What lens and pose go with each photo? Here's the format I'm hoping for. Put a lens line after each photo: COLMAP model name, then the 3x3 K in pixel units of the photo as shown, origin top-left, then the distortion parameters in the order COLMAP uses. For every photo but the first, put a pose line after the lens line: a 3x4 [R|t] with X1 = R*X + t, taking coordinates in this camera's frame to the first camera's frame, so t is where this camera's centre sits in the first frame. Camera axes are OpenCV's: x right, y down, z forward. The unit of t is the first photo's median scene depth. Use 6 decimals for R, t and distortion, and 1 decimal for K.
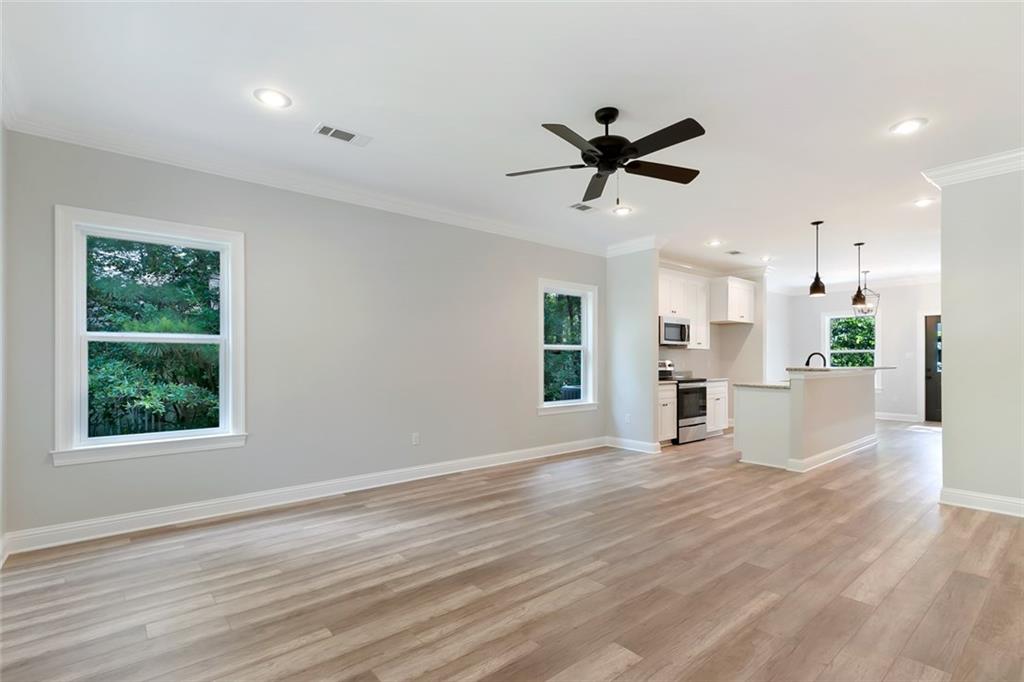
lens RADIAL K [[488.1, 0, 513.8], [0, 488.1, 359.5], [0, 0, 1]] dist [-0.001292, -0.000069]
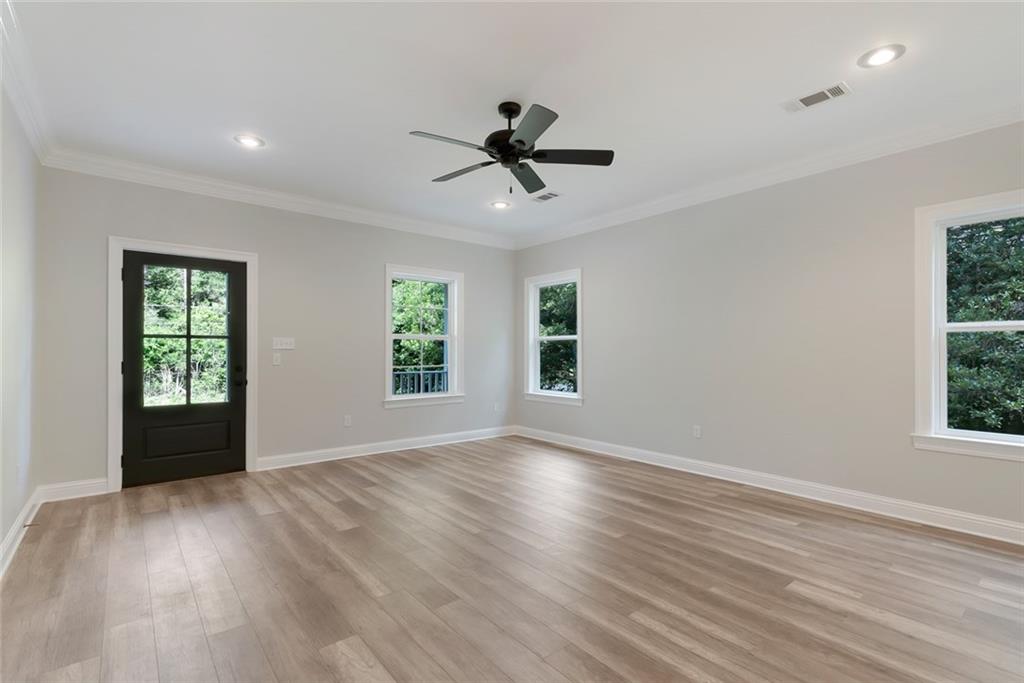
lens RADIAL K [[471.9, 0, 514.8], [0, 471.9, 350.1], [0, 0, 1]] dist [0.011795, -0.000085]
pose [[-0.007392, 0.001705, -0.999971, 0.811365], [-0.001787, 0.999997, 0.001719, -0.000897], [0.999971, 0.001800, -0.007389, 0.702197]]
